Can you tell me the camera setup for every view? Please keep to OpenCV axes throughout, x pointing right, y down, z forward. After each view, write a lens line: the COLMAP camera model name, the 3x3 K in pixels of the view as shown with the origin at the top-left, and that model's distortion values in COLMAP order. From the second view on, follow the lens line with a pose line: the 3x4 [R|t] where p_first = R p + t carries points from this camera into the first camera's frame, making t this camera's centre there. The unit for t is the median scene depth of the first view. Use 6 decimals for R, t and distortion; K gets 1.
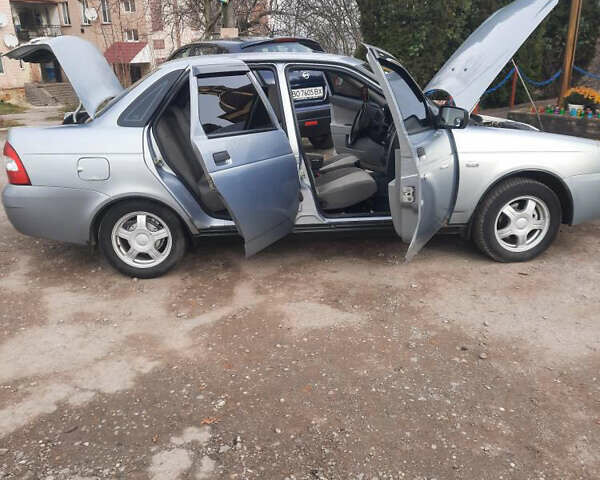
lens RADIAL K [[588.1, 0, 301.4], [0, 588.1, 244.4], [0, 0, 1]] dist [0.020793, 0.000000]
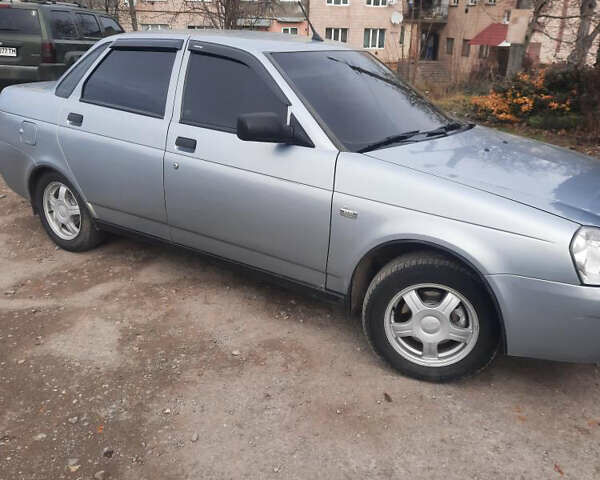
lens RADIAL K [[588.1, 0, 302.9], [0, 588.1, 240.4], [0, 0, 1]] dist [0.020793, 0.000000]
pose [[0.785594, 0.257154, -0.562774, 0.645806], [-0.244863, 0.964500, 0.098907, -0.163136], [0.568229, 0.060102, 0.820672, 0.427897]]
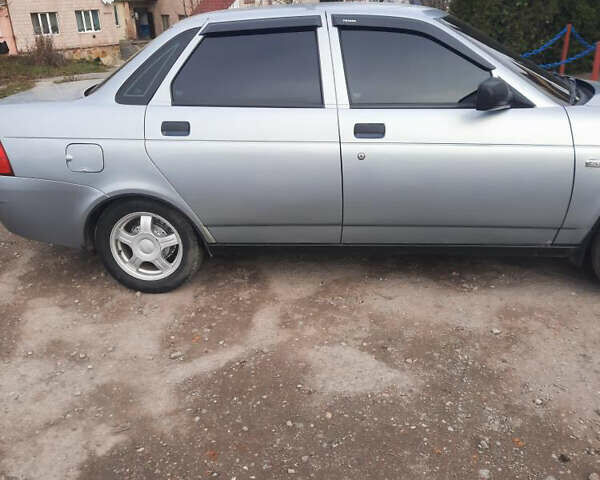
lens RADIAL K [[588.1, 0, 288.8], [0, 588.1, 243.1], [0, 0, 1]] dist [0.020793, 0.000000]
pose [[0.985090, 0.051864, -0.164038, 0.054421], [-0.040639, 0.996643, 0.071066, -0.079620], [0.167174, -0.063340, 0.983891, 0.250668]]
